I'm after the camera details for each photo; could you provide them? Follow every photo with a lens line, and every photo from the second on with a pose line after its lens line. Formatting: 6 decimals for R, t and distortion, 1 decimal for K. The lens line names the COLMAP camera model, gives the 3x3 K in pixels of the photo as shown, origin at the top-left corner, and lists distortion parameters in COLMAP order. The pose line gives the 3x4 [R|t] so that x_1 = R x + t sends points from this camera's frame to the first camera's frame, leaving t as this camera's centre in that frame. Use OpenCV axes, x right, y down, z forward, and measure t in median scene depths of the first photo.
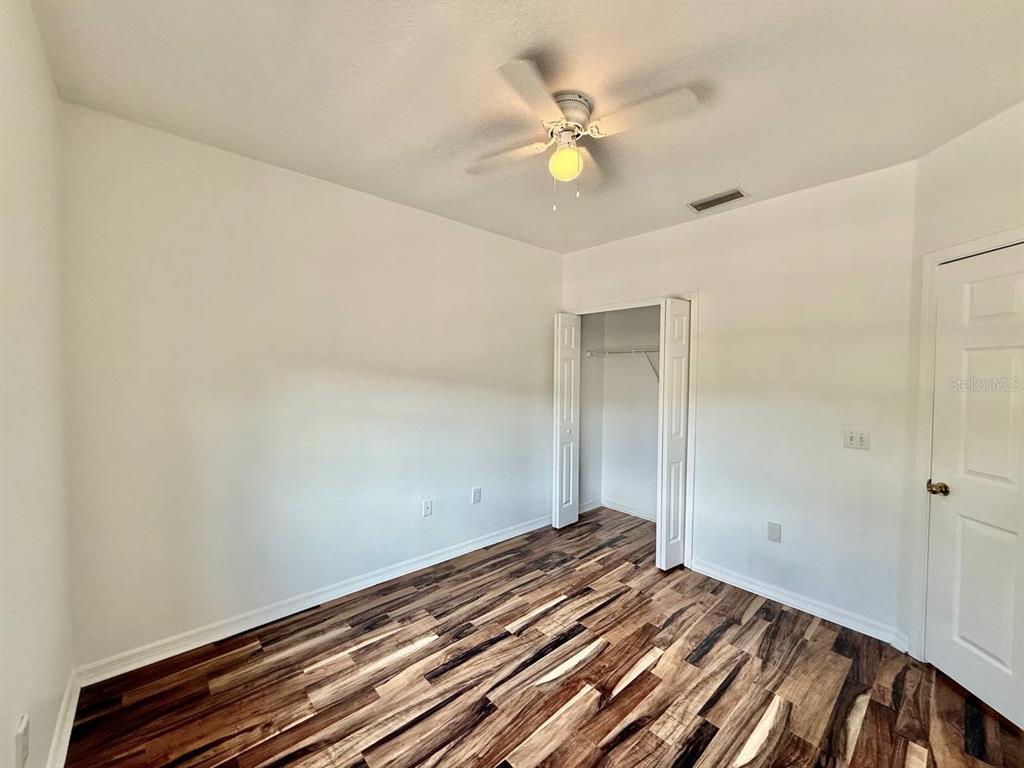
lens RADIAL K [[415.8, 0, 518.7], [0, 415.8, 384.4], [0, 0, 1]] dist [-0.001030, -0.000068]
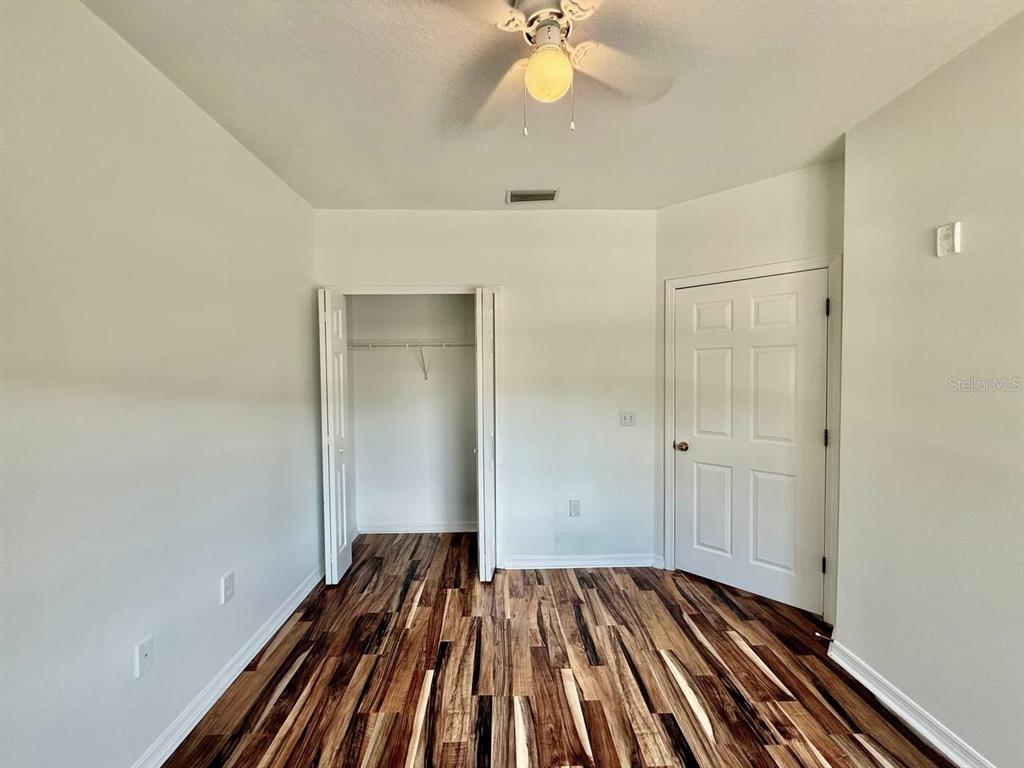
lens RADIAL K [[405.3, 0, 512.0], [0, 405.3, 384.0], [0, 0, 1]] dist [-0.000040, 0.000080]
pose [[0.648552, -0.042438, 0.759986, -0.334563], [0.037764, 0.999009, 0.023558, -0.015004], [-0.760233, 0.013422, 0.649512, 0.427794]]
